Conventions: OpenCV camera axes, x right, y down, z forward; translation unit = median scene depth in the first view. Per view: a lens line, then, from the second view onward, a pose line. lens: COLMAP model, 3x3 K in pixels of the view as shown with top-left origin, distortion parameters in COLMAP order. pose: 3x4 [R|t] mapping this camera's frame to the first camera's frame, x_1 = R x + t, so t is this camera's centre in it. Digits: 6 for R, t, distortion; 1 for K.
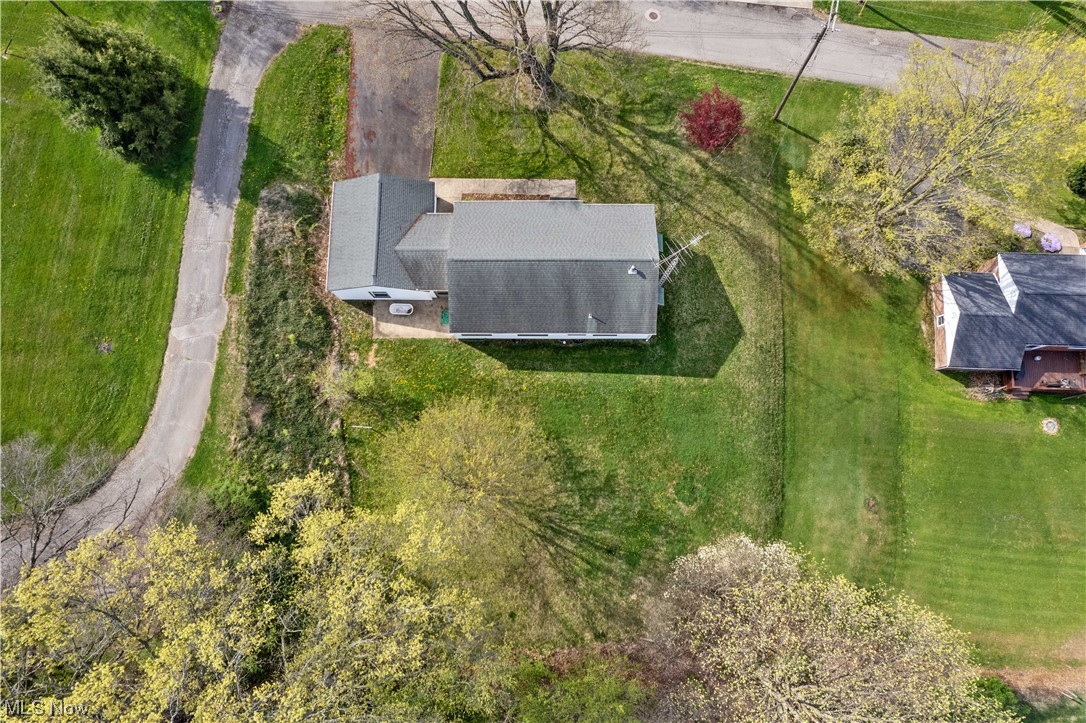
lens RADIAL K [[716.6, 0, 543.0], [0, 716.6, 361.5], [0, 0, 1]] dist [-0.047330, 0.000644]
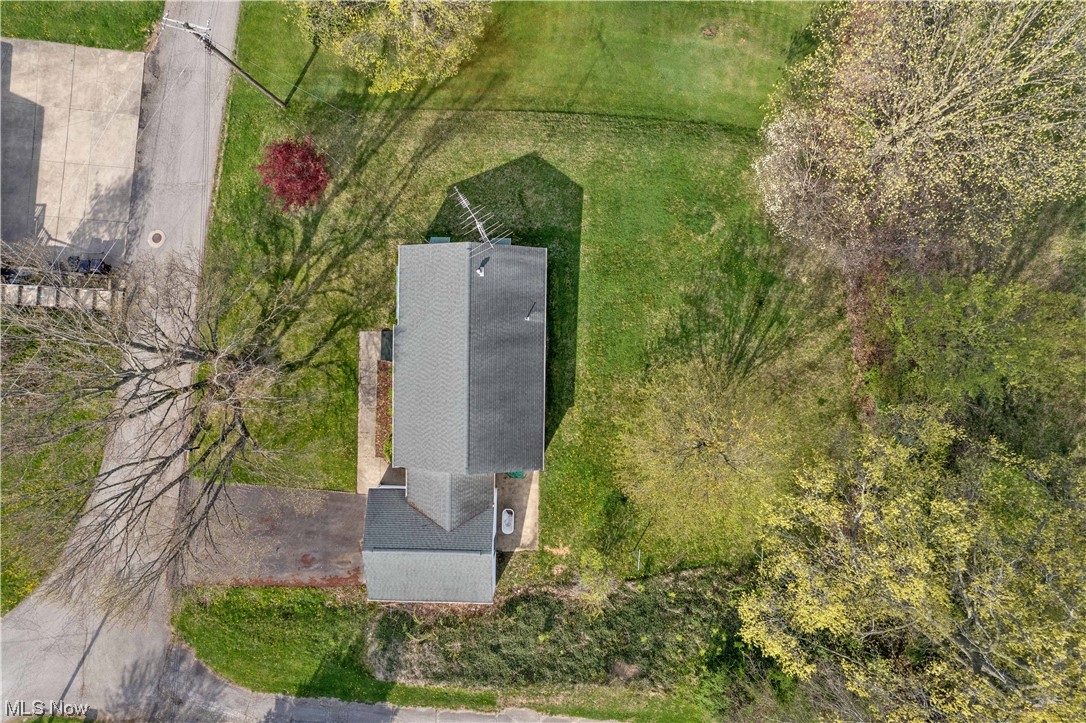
lens RADIAL K [[716.6, 0, 543.0], [0, 716.6, 361.5], [0, 0, 1]] dist [-0.047330, 0.000644]
pose [[0.008796, -0.999941, -0.006376, 0.015809], [0.986120, 0.007617, 0.165861, -0.184308], [-0.165803, -0.007746, 0.986128, 0.077137]]
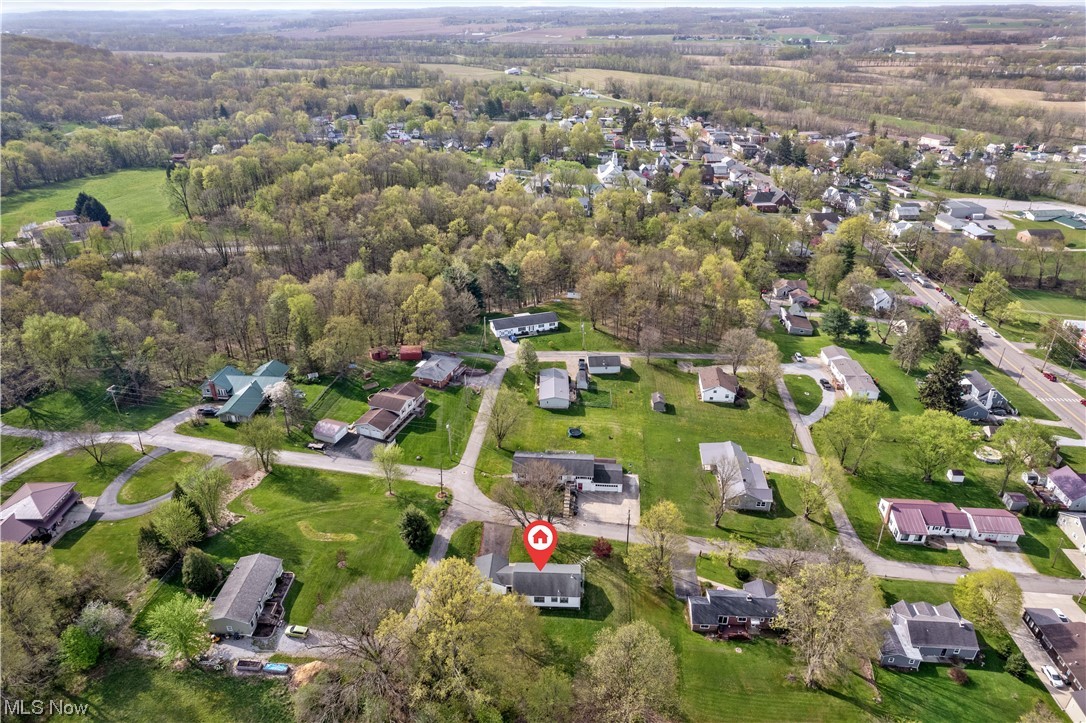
lens RADIAL K [[716.6, 0, 543.0], [0, 716.6, 361.5], [0, 0, 1]] dist [-0.047330, 0.000644]
pose [[0.999268, 0.025385, -0.028612, 0.057764], [-0.038165, 0.611926, -0.789994, 1.628150], [-0.002546, 0.790508, 0.612447, -1.528135]]
